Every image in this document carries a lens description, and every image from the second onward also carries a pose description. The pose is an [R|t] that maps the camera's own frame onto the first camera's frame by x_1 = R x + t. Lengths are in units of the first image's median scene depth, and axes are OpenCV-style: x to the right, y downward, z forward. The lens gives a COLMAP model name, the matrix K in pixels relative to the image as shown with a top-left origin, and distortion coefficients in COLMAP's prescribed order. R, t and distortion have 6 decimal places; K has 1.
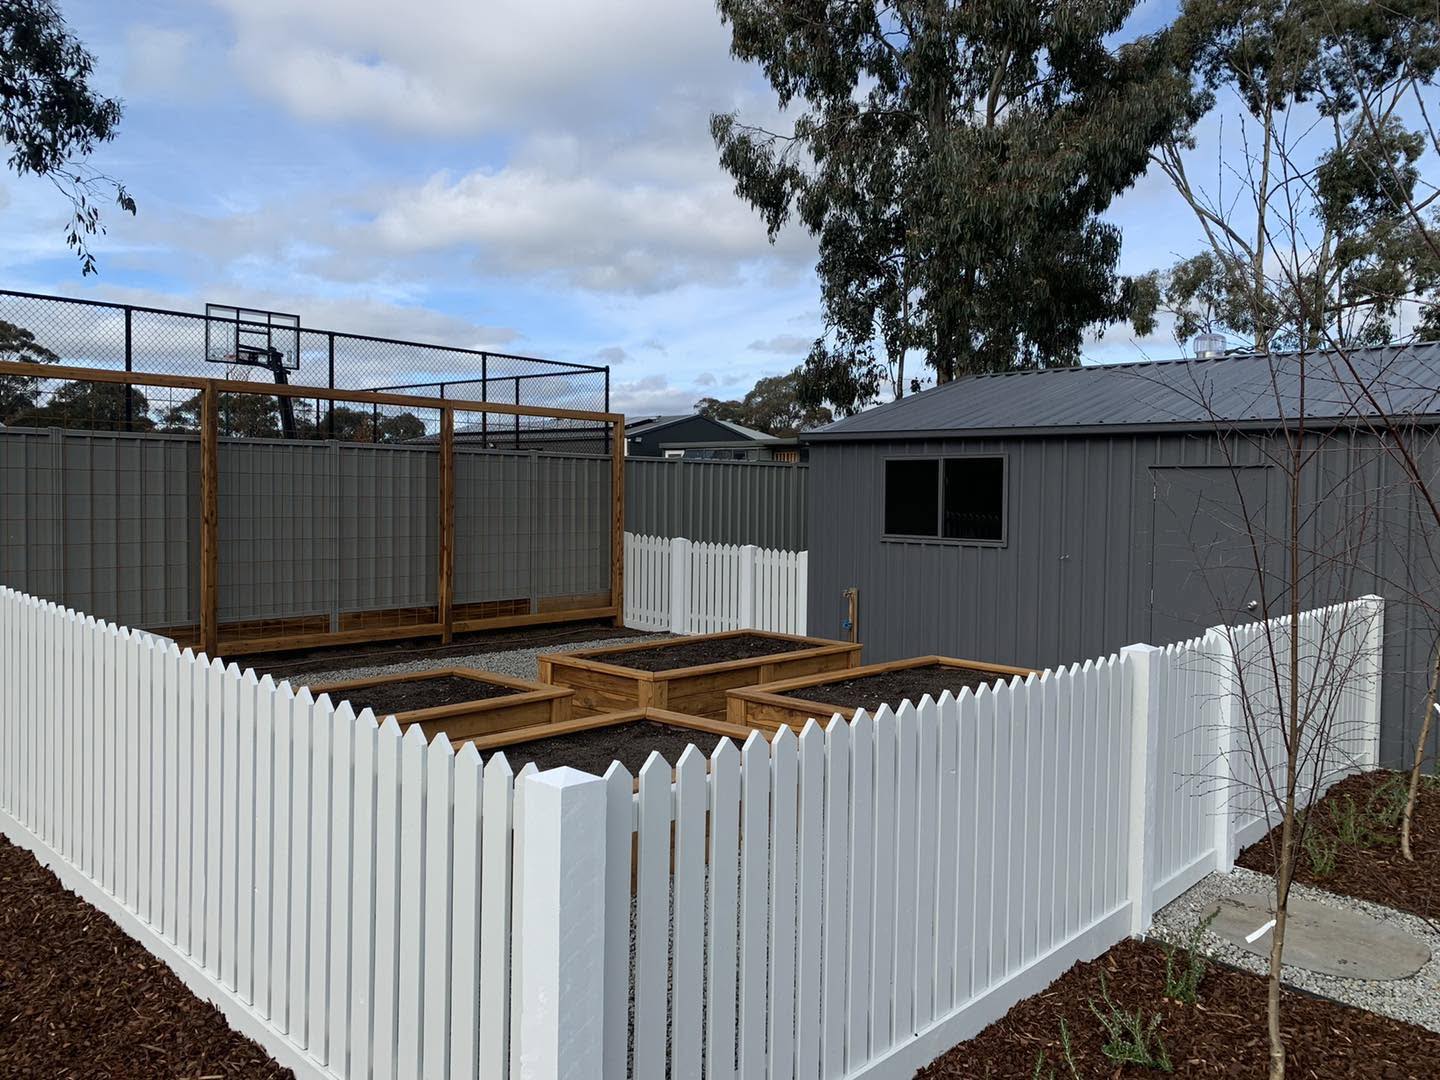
lens RADIAL K [[1092.9, 0, 720.0], [0, 1092.9, 540.0], [0, 0, 1]] dist [-0.005398, -0.005377]
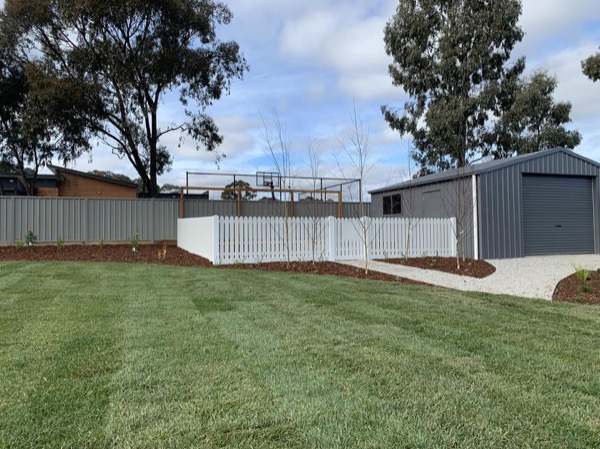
lens RADIAL K [[455.4, 0, 300.0], [0, 455.4, 224.5], [0, 0, 1]] dist [-0.005398, -0.005377]
pose [[0.898511, -0.039329, -0.437186, 0.384007], [0.009797, 0.997527, -0.069601, 0.090612], [0.438842, 0.058254, 0.896674, -0.405064]]
